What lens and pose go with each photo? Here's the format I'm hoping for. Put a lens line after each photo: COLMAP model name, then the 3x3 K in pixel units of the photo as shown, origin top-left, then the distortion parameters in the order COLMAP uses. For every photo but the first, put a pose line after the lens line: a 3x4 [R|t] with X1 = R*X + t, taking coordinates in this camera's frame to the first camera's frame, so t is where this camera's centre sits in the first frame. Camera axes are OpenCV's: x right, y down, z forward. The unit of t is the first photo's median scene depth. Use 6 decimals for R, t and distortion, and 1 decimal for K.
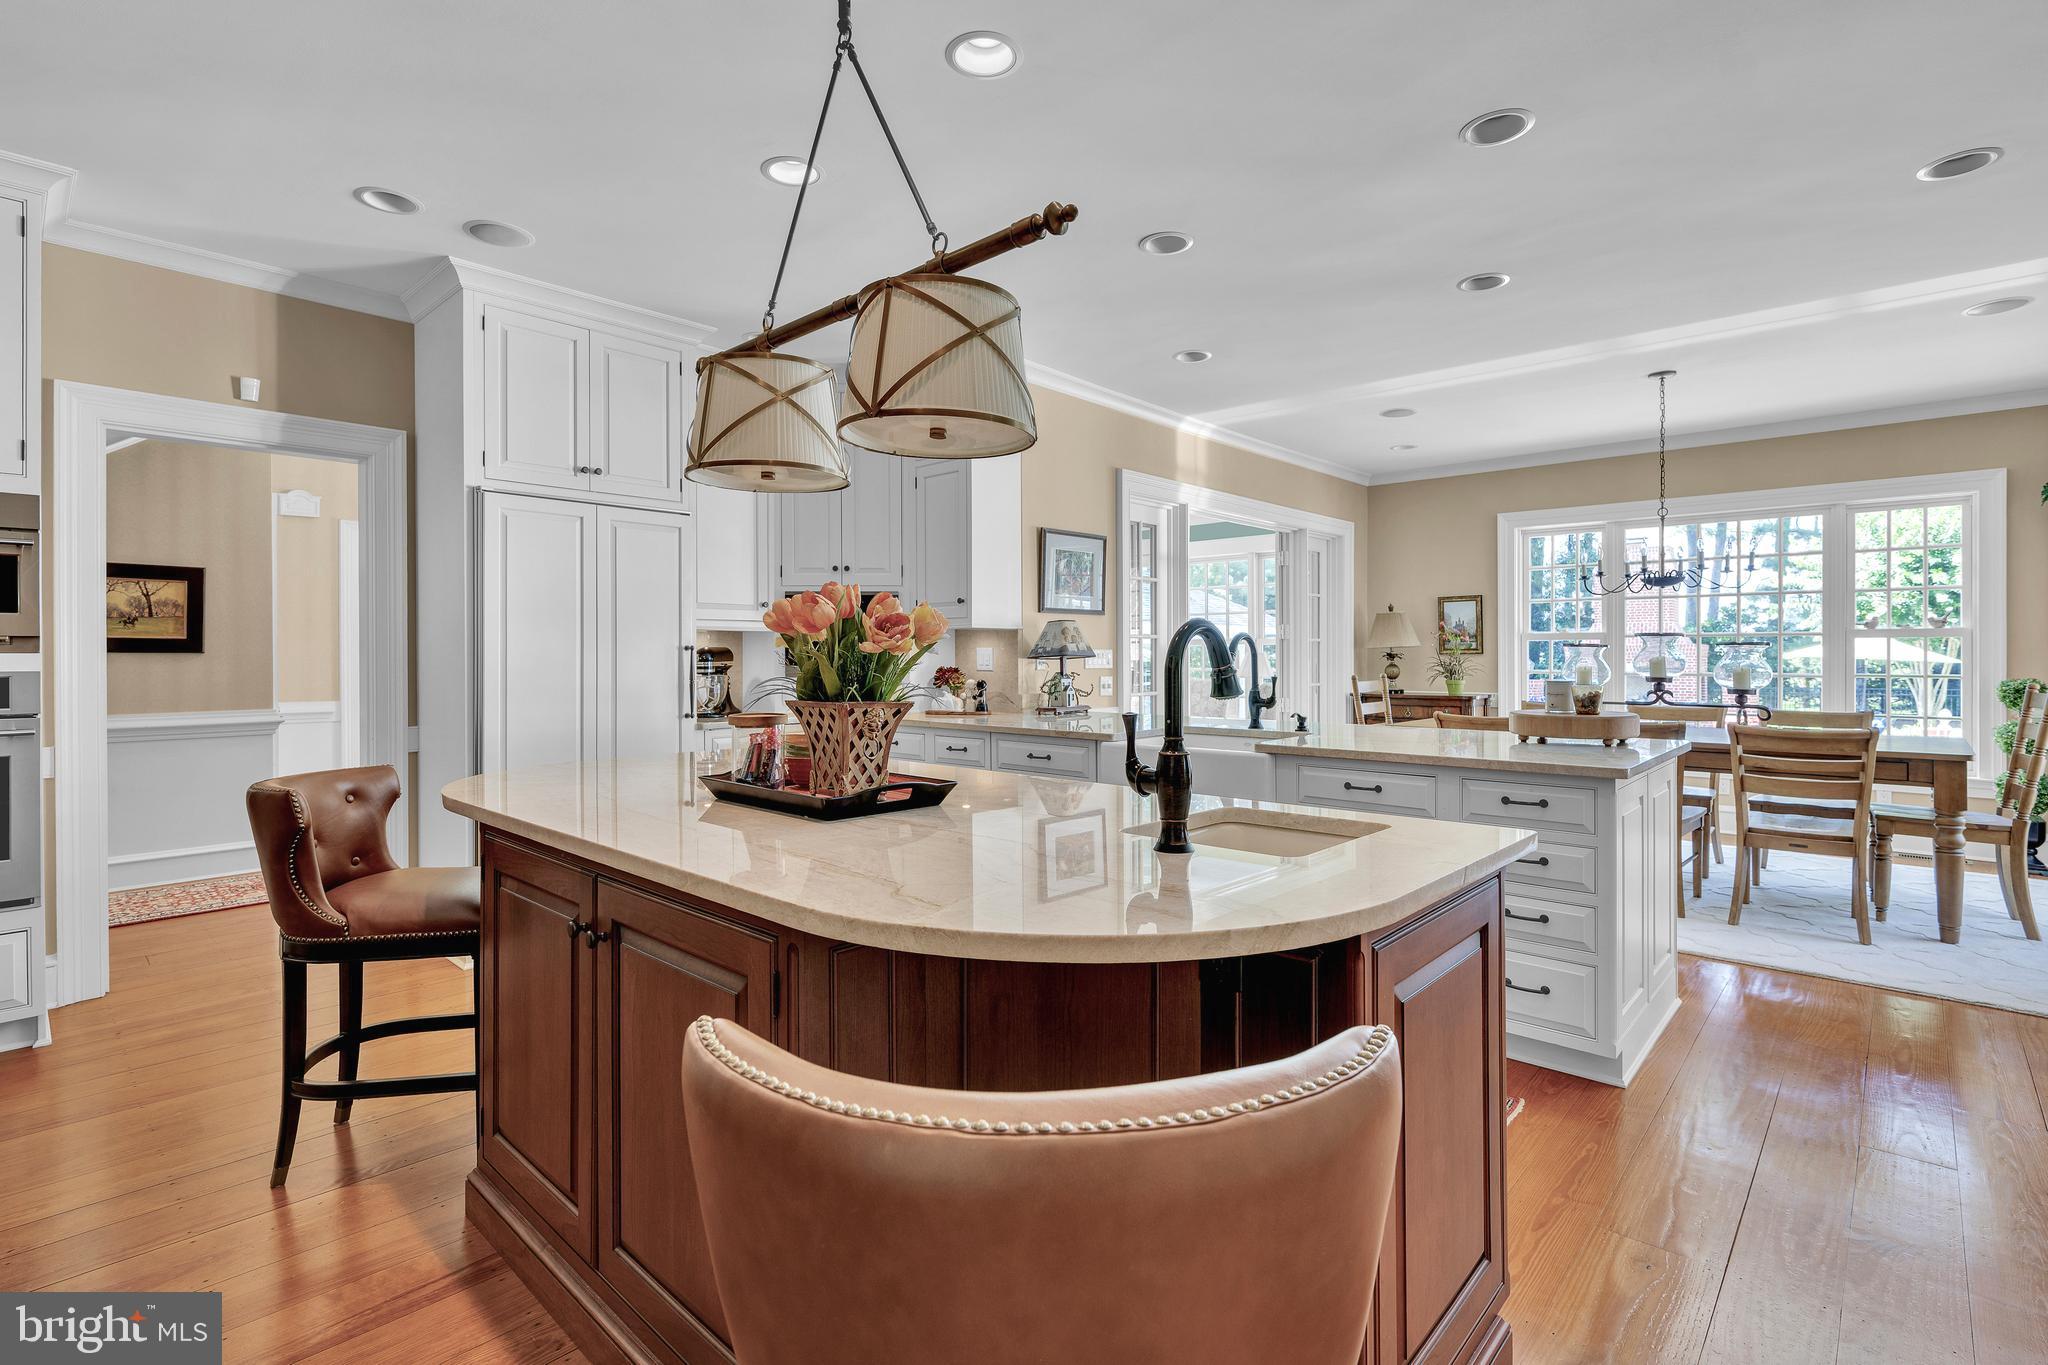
lens RADIAL K [[954.8, 0, 1029.7], [0, 954.8, 667.2], [0, 0, 1]] dist [-0.001651, -0.000817]
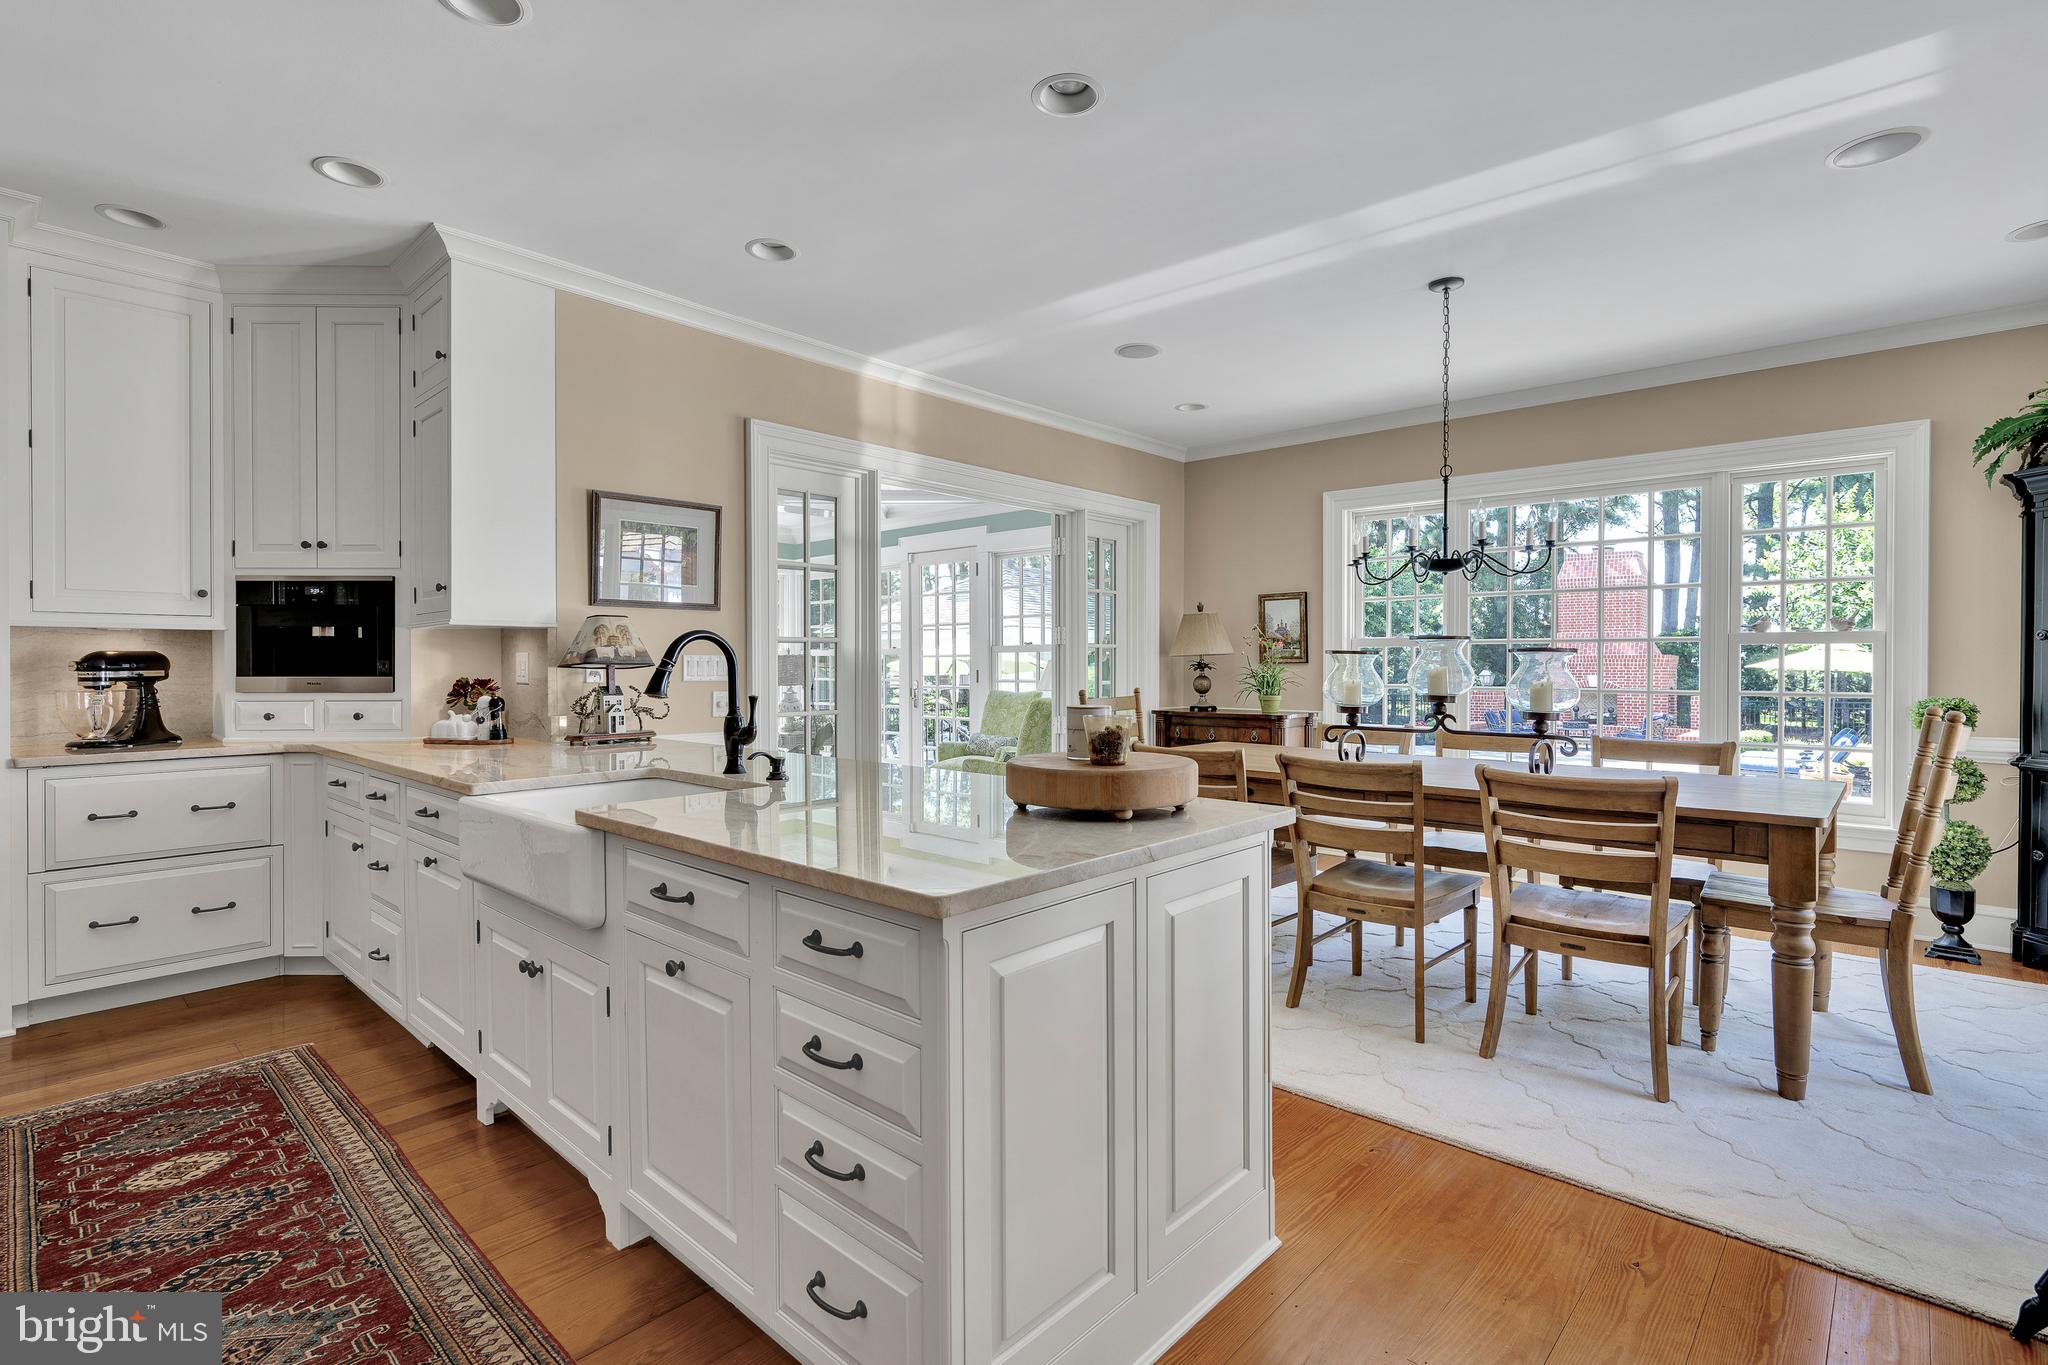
lens RADIAL K [[954.8, 0, 1011.7], [0, 954.8, 678.0], [0, 0, 1]] dist [-0.001651, -0.000817]
pose [[0.999923, 0.002843, -0.012040, 0.345250], [-0.002816, 0.999994, 0.002207, -0.003600], [0.012046, -0.002173, 0.999925, 0.263978]]
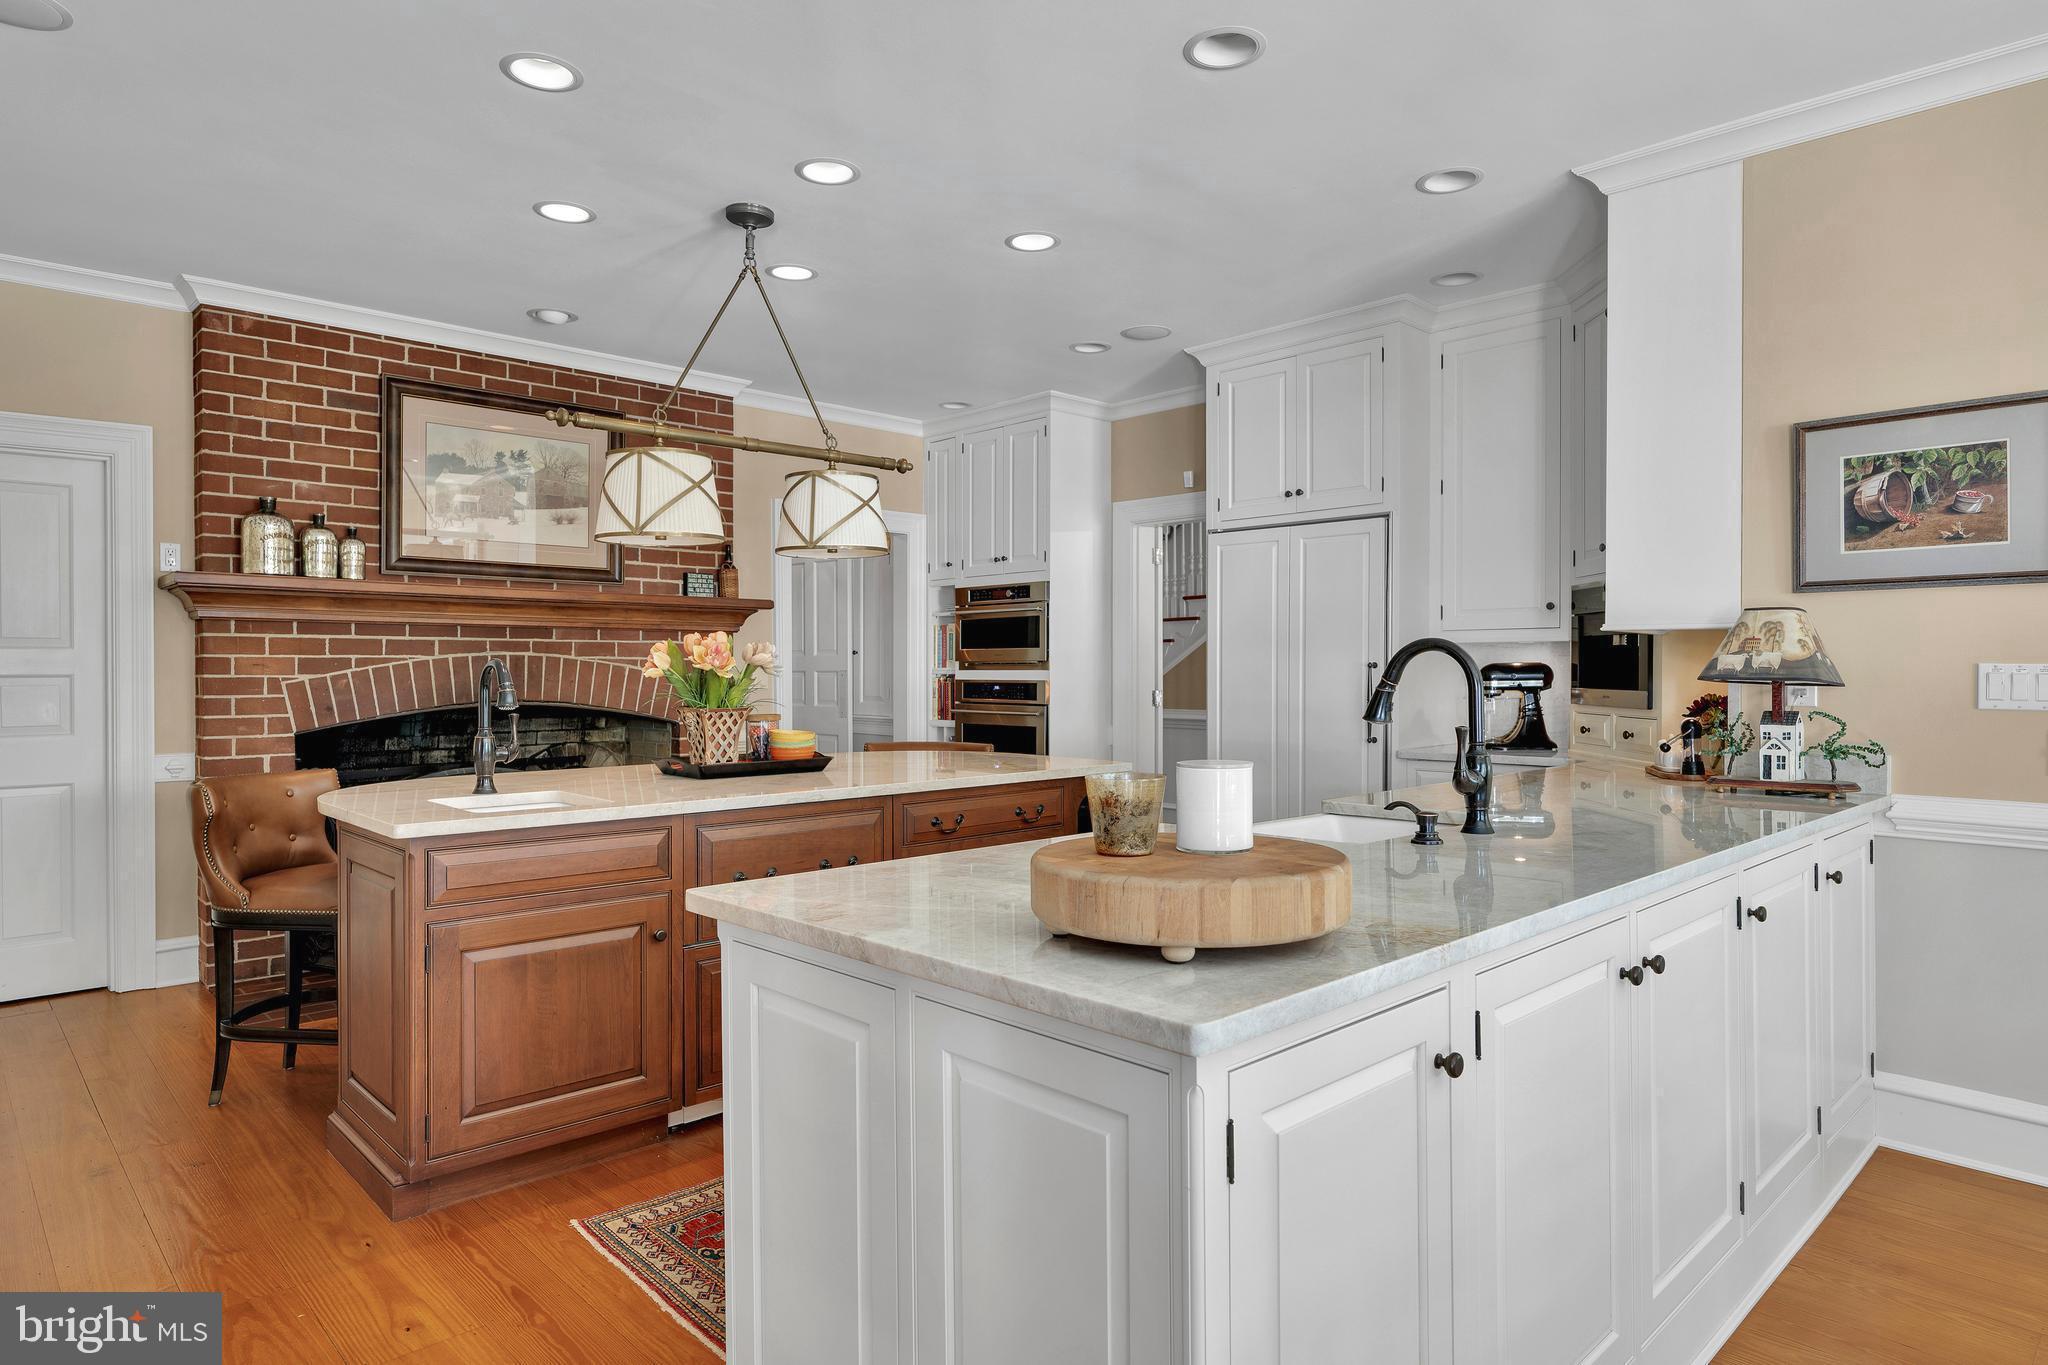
lens RADIAL K [[1180.4, 0, 1033.2], [0, 1180.4, 682.5], [0, 0, 1]] dist [-0.004376, -0.000940]
pose [[-0.063866, 0.015358, -0.997840, 0.657193], [-0.010893, 0.999811, 0.016085, -0.015024], [0.997899, 0.011896, -0.063687, 0.631318]]
